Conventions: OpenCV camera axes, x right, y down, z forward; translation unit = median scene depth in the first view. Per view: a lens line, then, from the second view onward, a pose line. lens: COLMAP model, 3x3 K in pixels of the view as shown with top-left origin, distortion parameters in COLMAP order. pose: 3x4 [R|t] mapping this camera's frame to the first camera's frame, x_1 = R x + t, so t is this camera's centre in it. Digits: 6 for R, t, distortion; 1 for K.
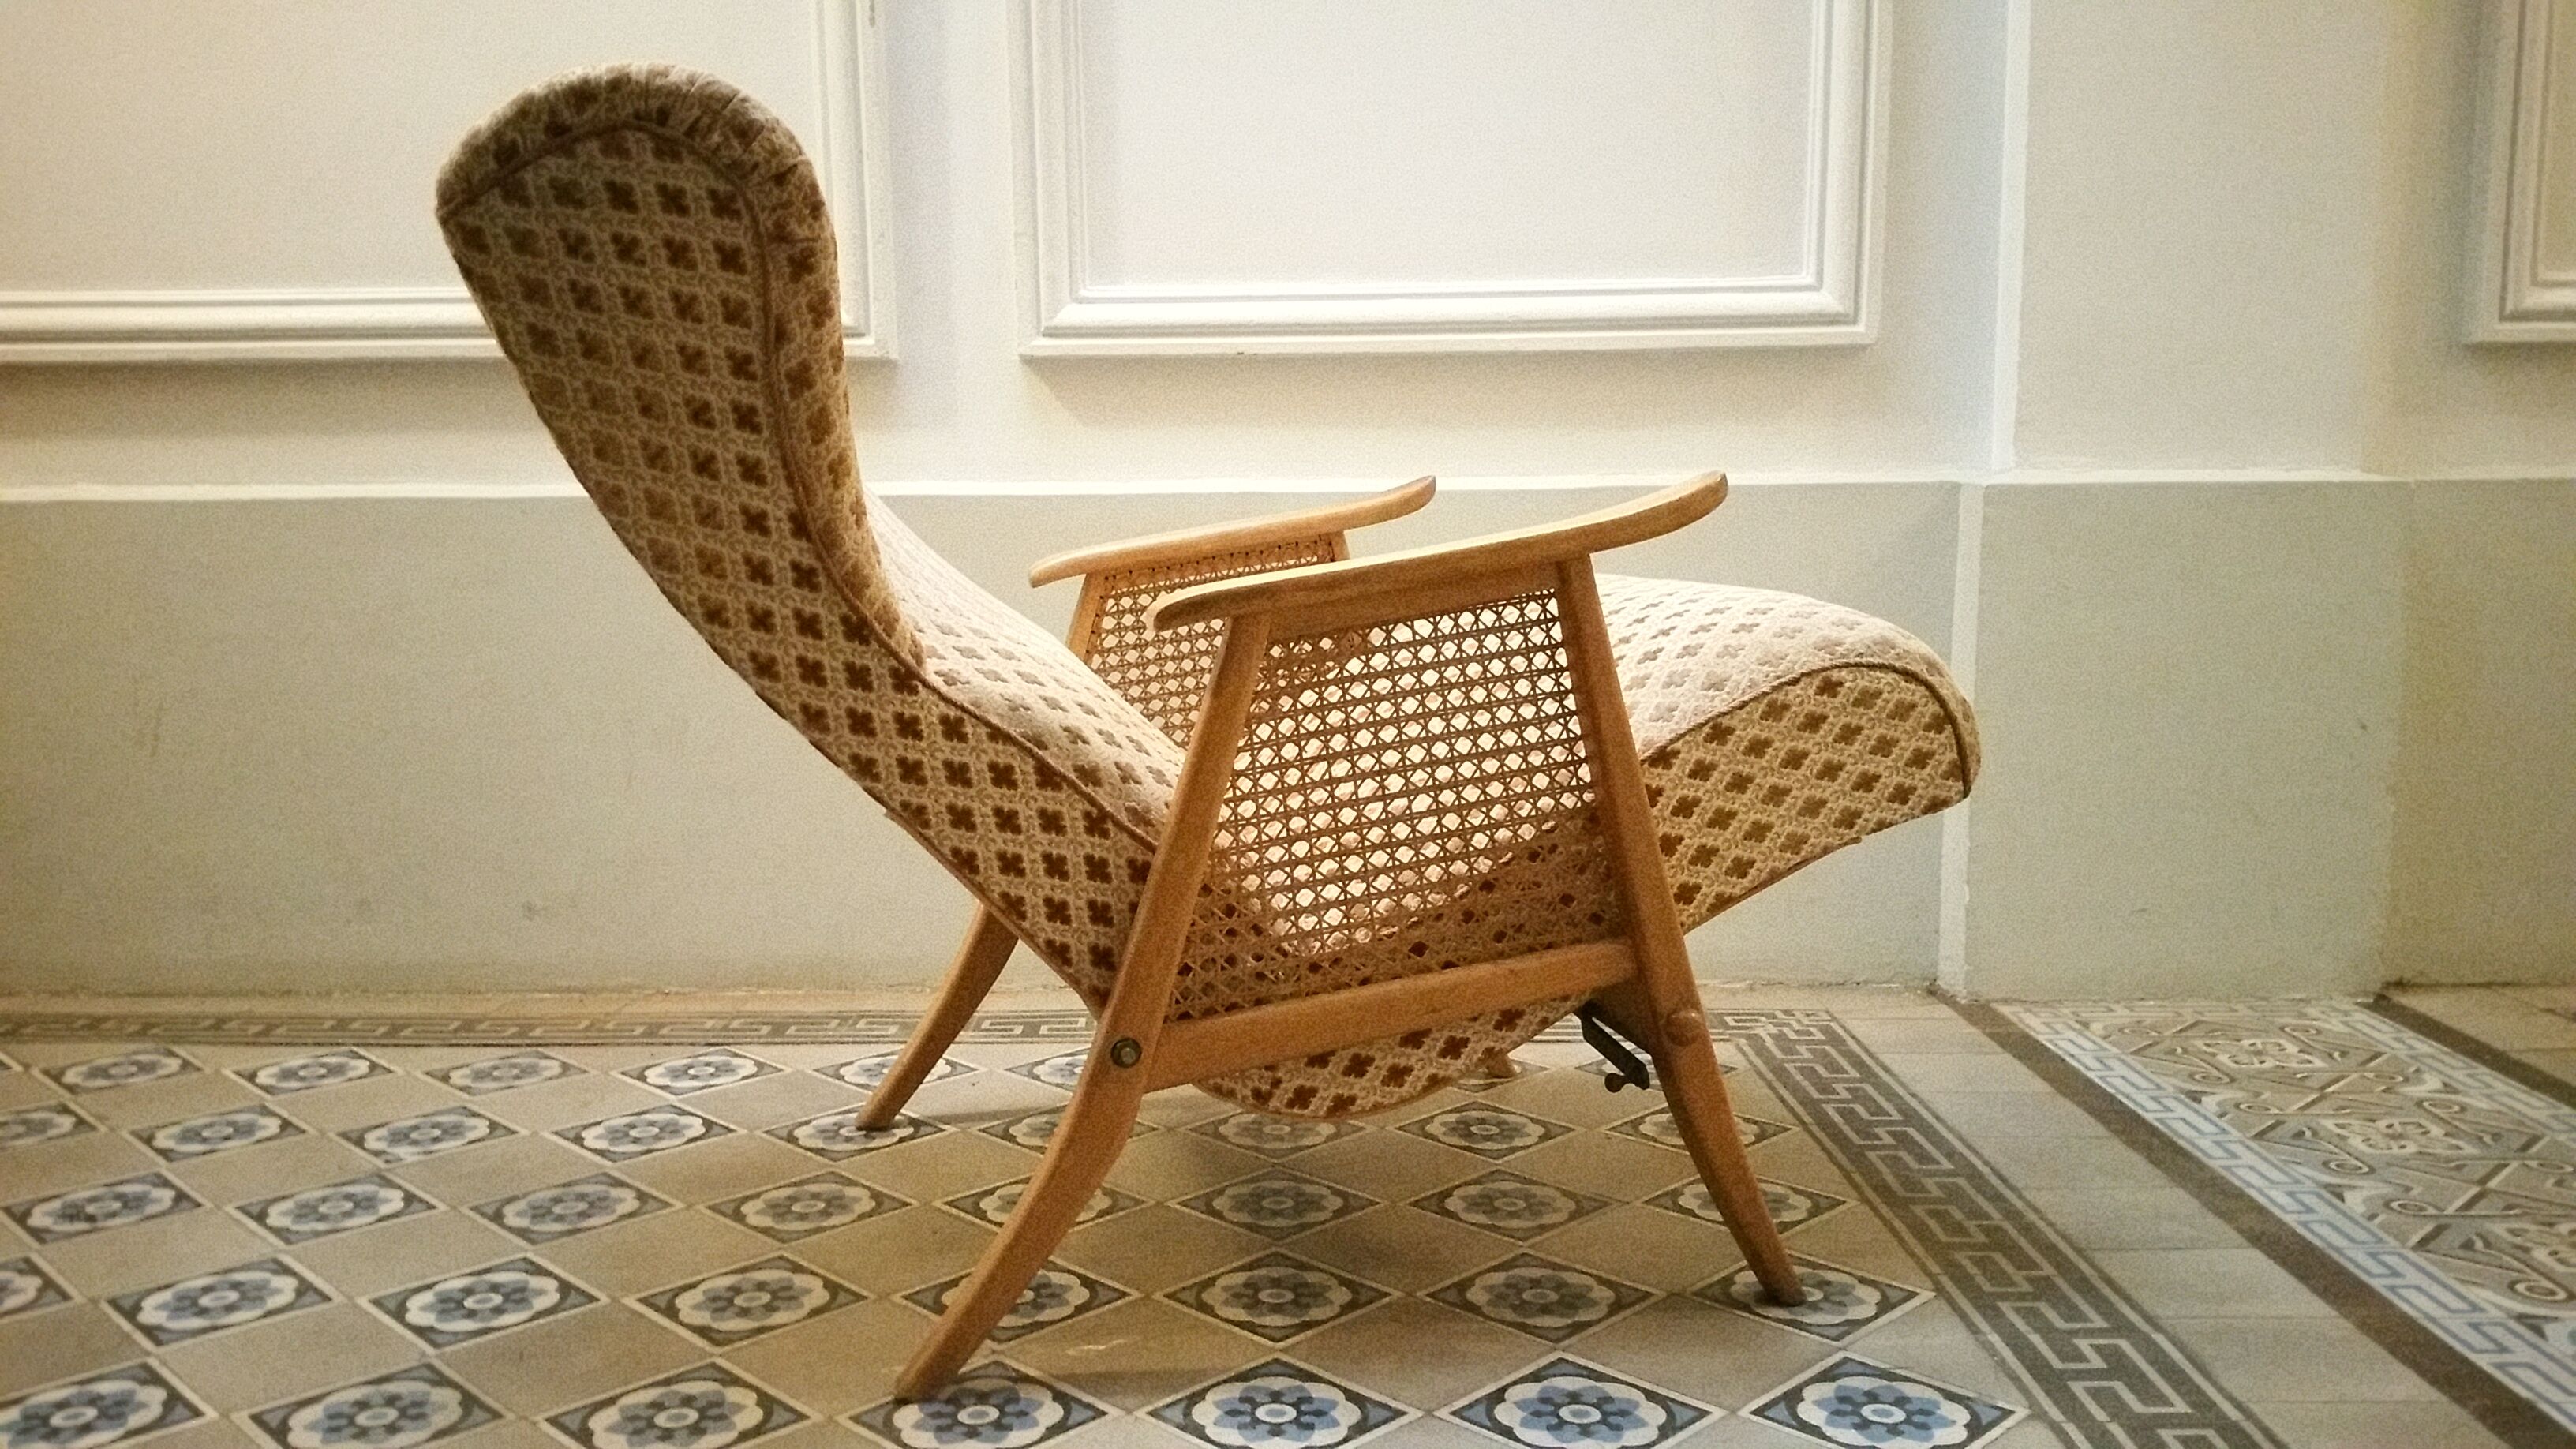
lens RADIAL K [[2104.0, 0, 1272.6], [0, 2104.0, 751.4], [0, 0, 1]] dist [0.049770, -0.105750]
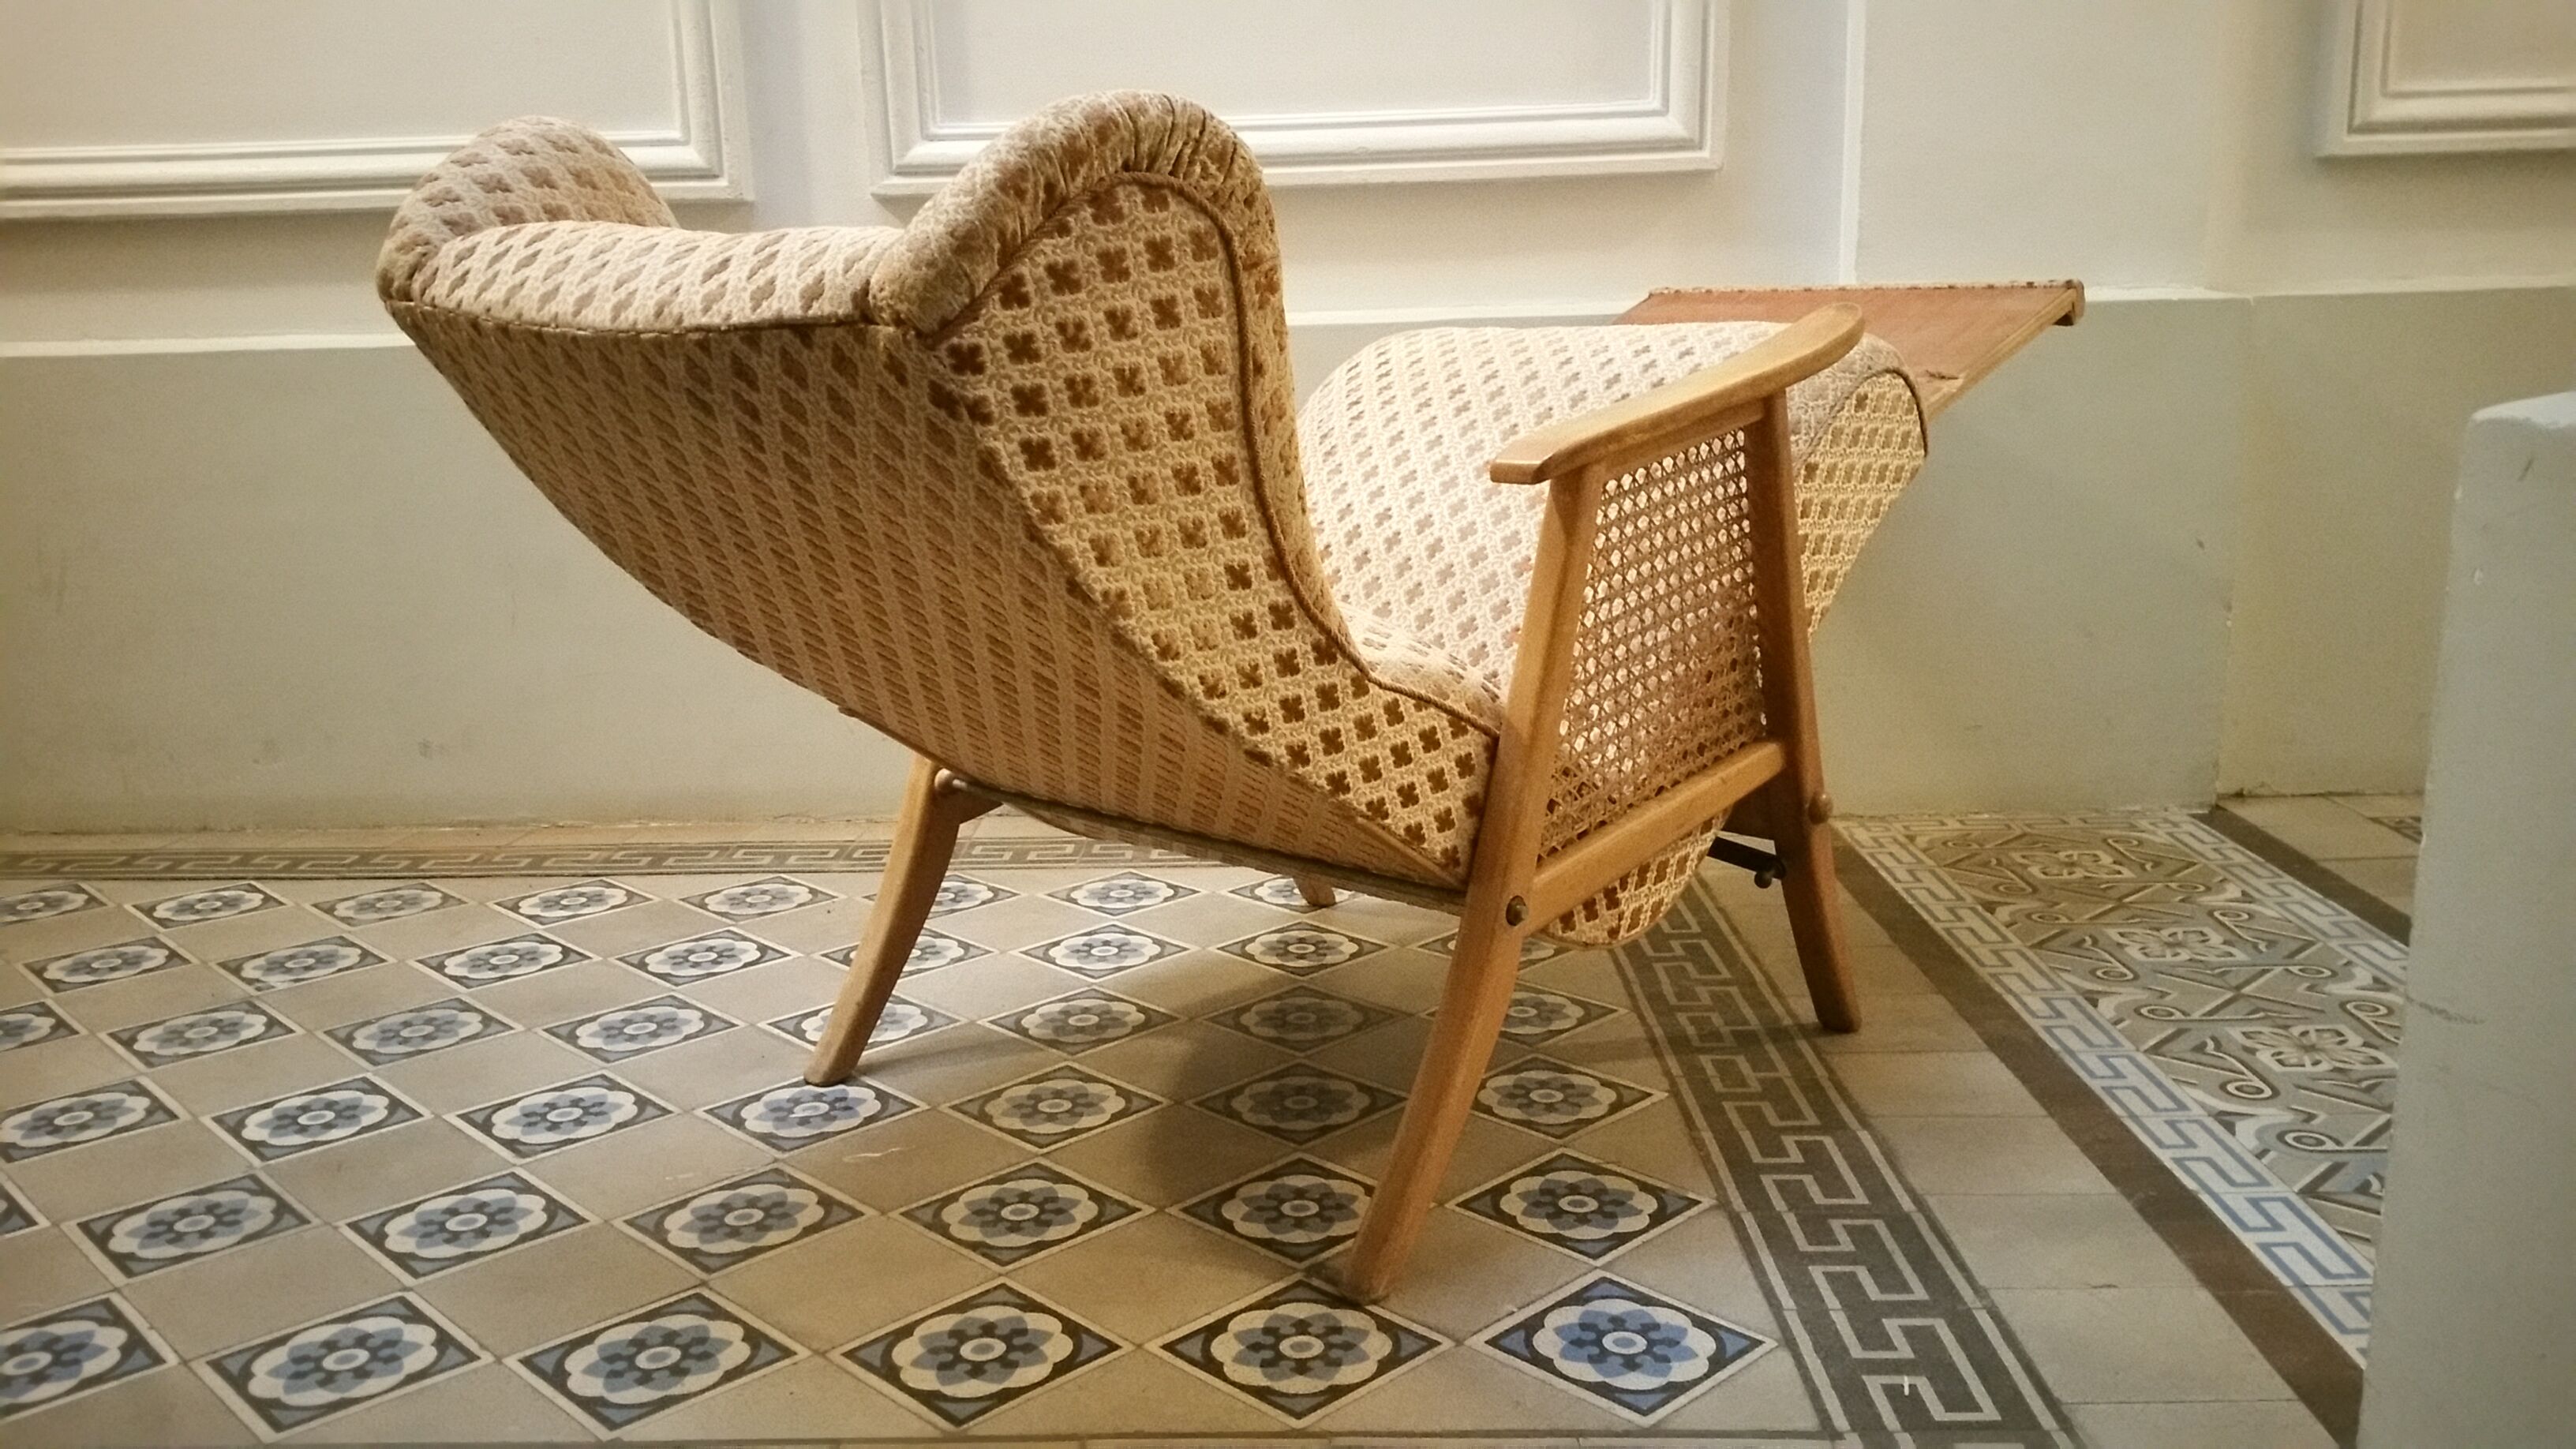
lens RADIAL K [[2104.0, 0, 1281.5], [0, 2104.0, 758.9], [0, 0, 1]] dist [0.049770, -0.105750]
pose [[0.999725, -0.013424, -0.019217, 0.125208], [0.015113, 0.995767, 0.090665, -0.010678], [0.017919, -0.090931, 0.995696, -0.040742]]
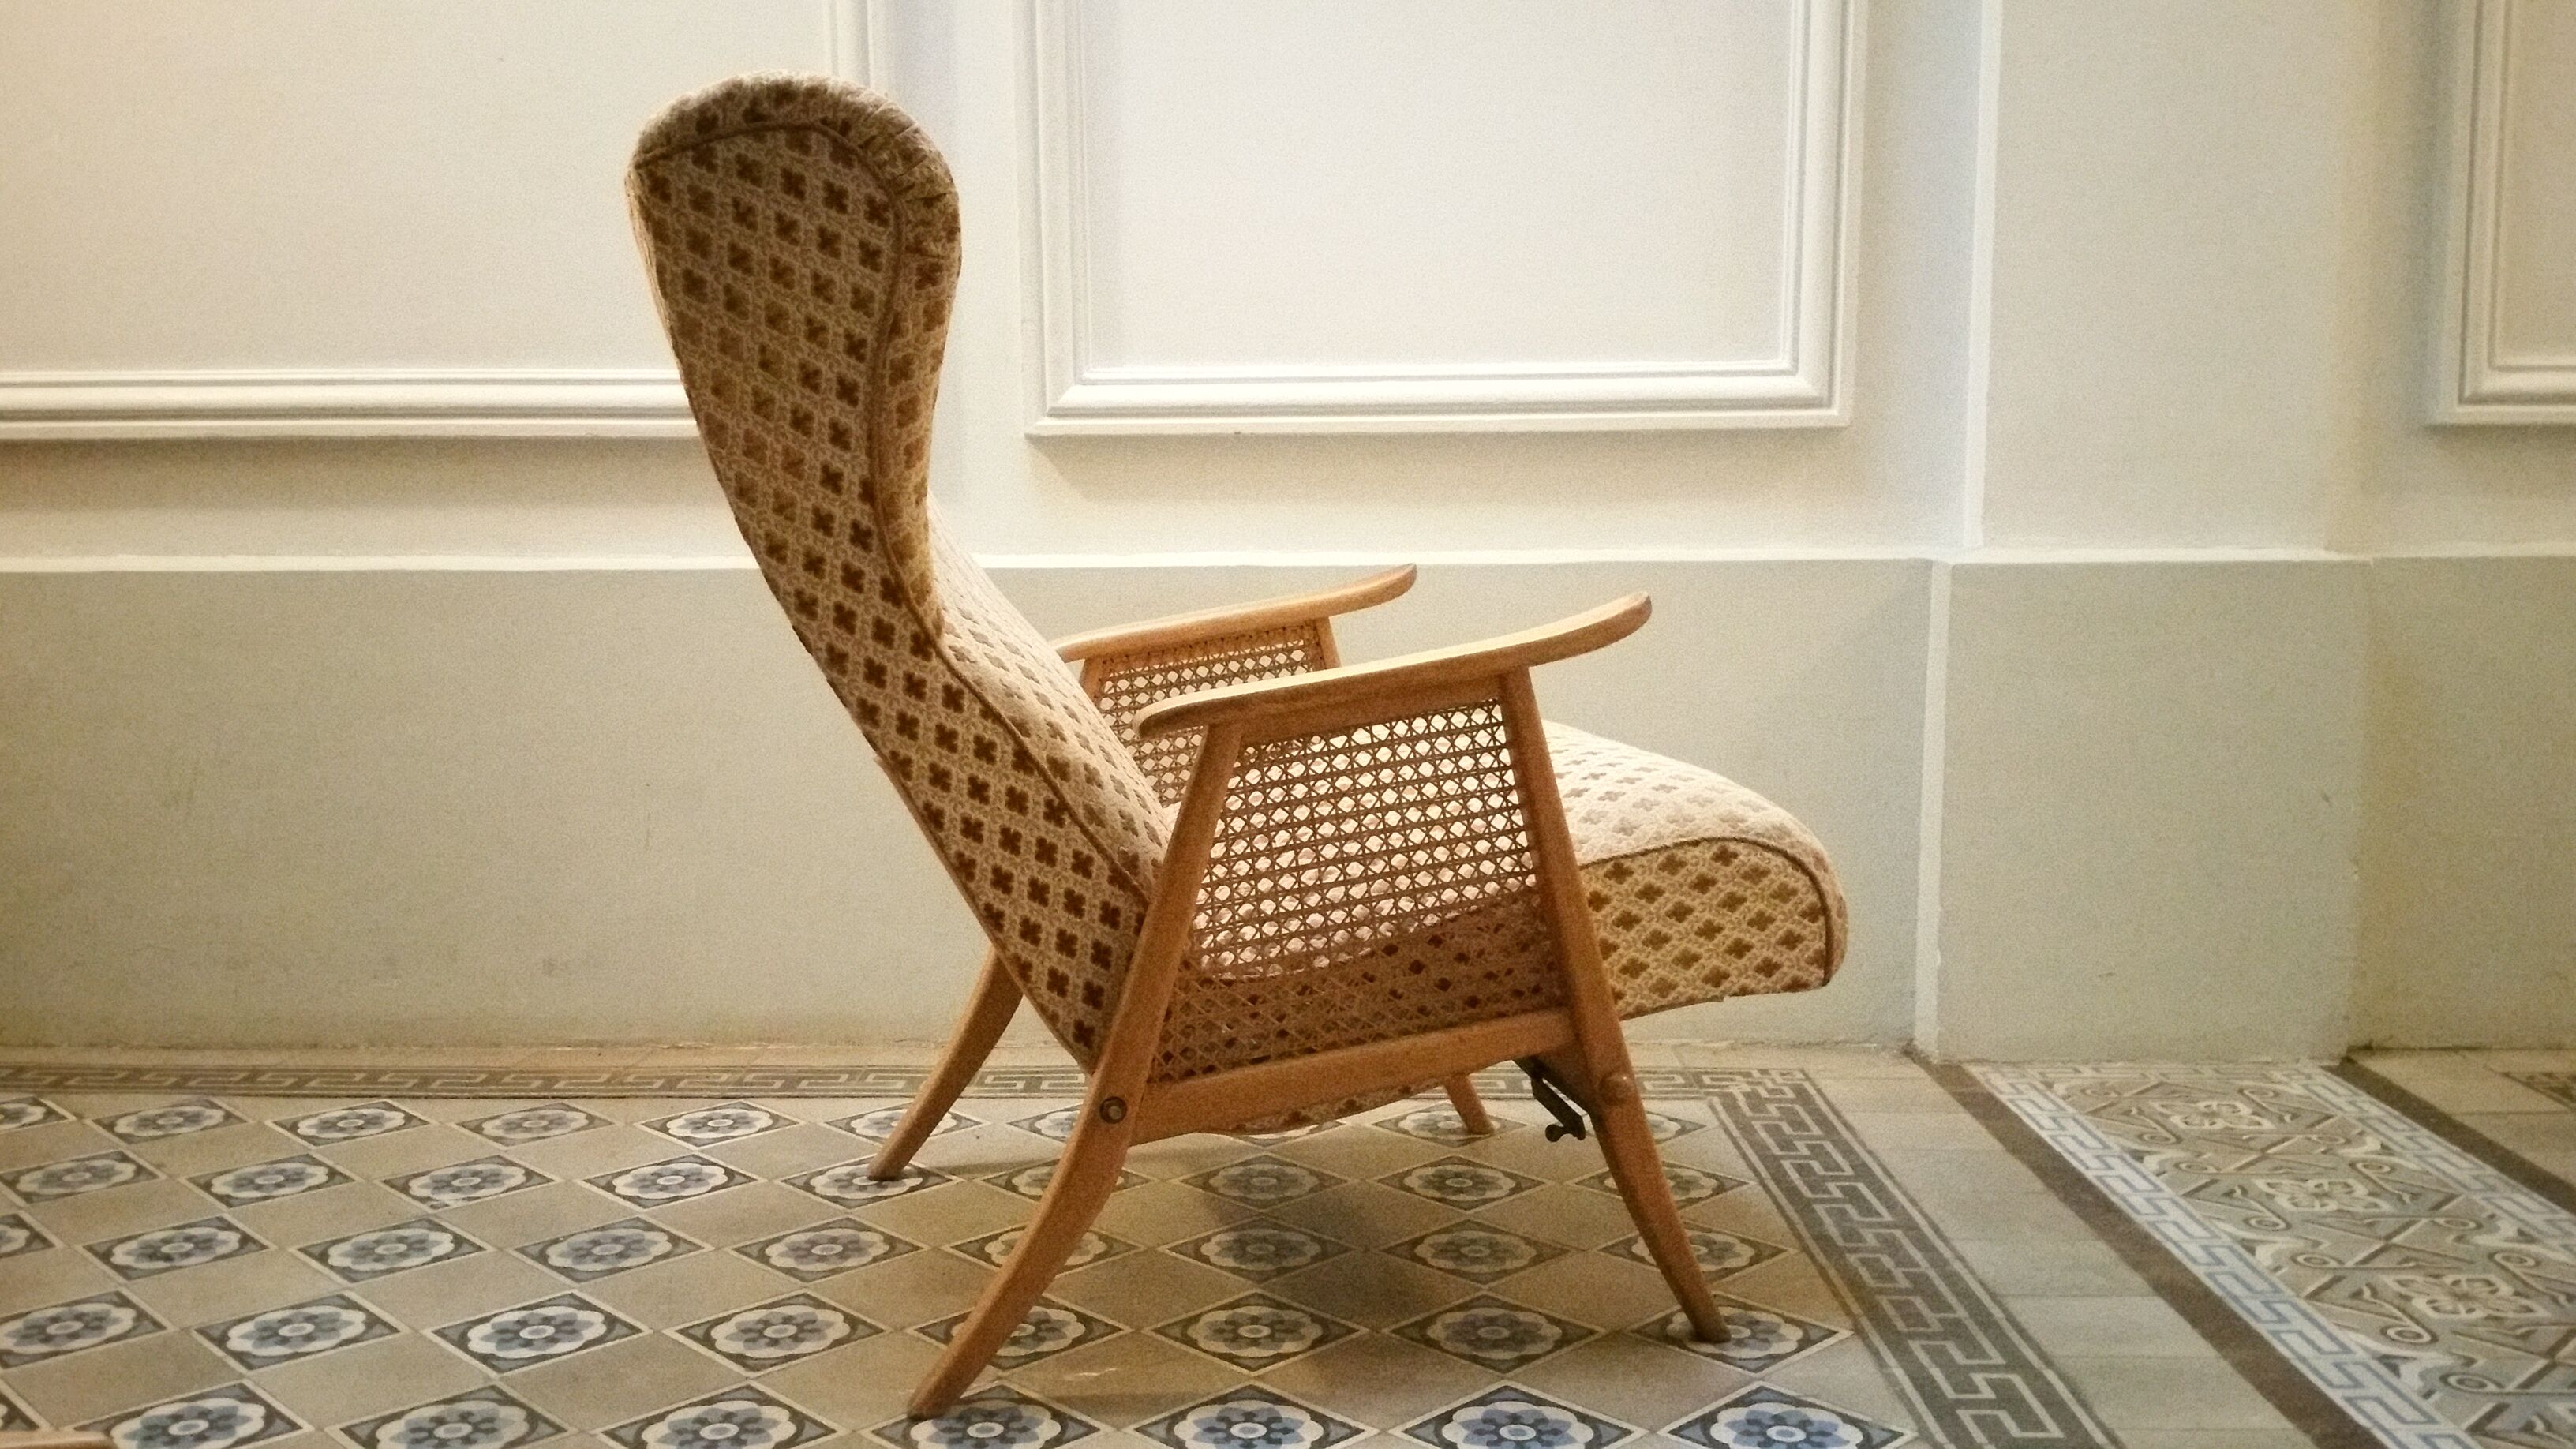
lens RADIAL K [[2344.5, 0, 1283.4], [0, 2344.5, 711.7], [0, 0, 1]] dist [0.012087, 0.000000]
pose [[0.999963, 0.003684, -0.007729, 0.022371], [-0.003873, 0.999687, -0.024711, -0.031442], [0.007635, 0.024740, 0.999665, -0.207548]]
